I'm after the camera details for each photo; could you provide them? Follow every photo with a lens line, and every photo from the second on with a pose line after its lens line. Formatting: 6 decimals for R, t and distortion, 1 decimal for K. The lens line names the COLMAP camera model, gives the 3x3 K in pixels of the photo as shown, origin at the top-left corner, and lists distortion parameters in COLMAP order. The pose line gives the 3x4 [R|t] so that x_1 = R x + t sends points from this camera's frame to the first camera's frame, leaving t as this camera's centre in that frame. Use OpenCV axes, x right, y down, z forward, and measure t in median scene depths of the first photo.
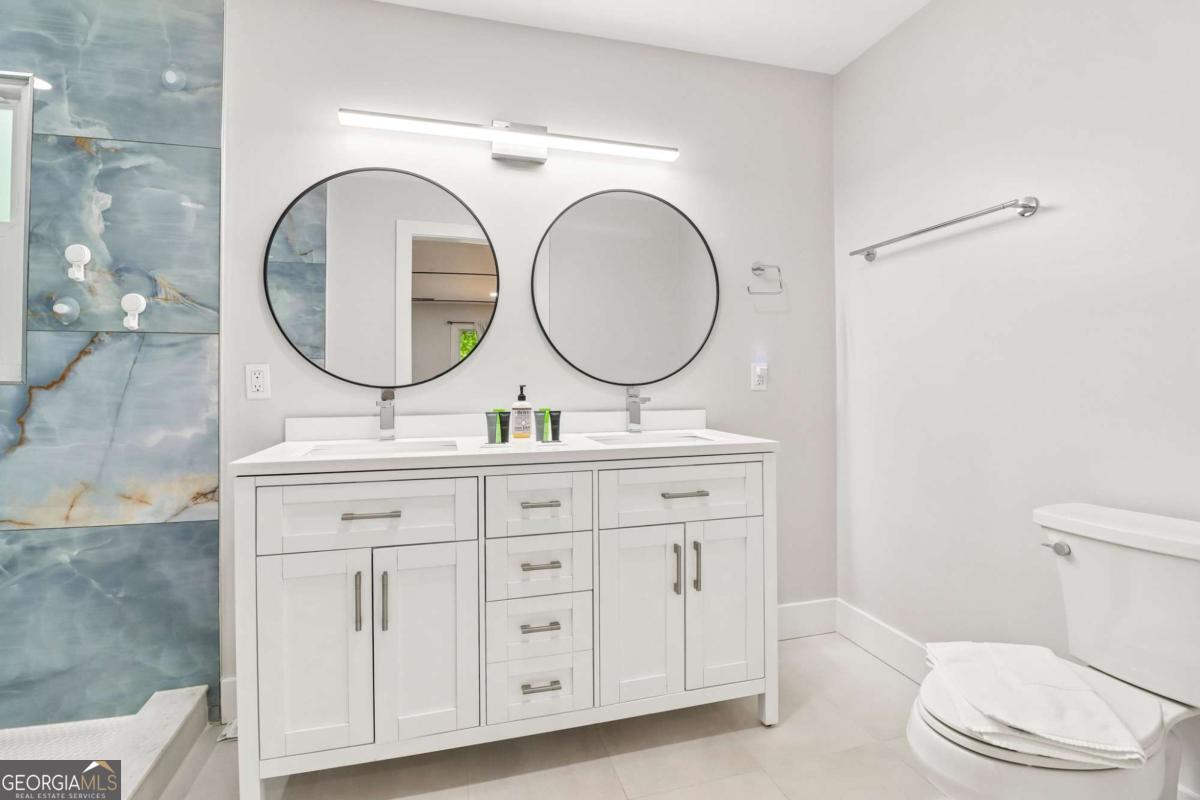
lens RADIAL K [[563.8, 0, 602.4], [0, 563.8, 378.7], [0, 0, 1]] dist [0.000752, -0.012075]
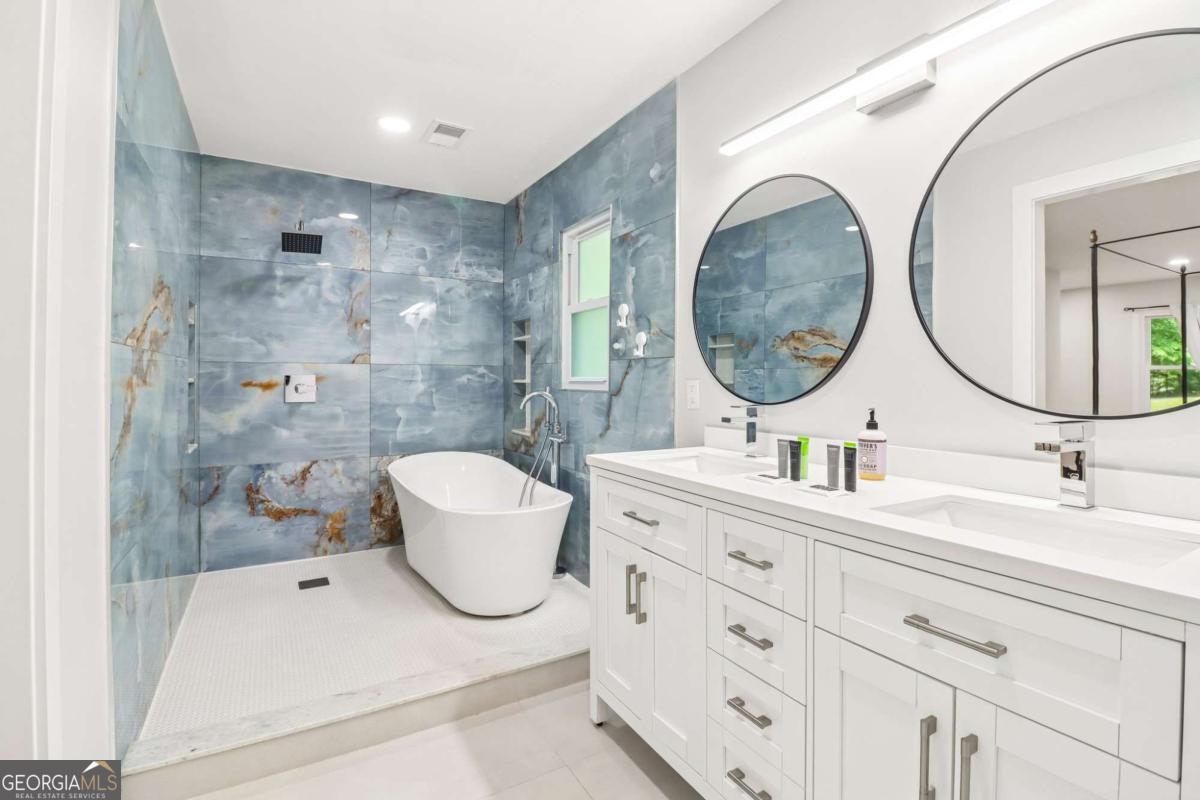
lens RADIAL K [[563.8, 0, 602.4], [0, 563.8, 378.7], [0, 0, 1]] dist [0.000752, -0.012075]
pose [[0.249045, 0.000786, -0.968492, 0.552768], [-0.000275, 1.000000, 0.000741, -0.031926], [0.968492, 0.000081, 0.249045, 0.536474]]
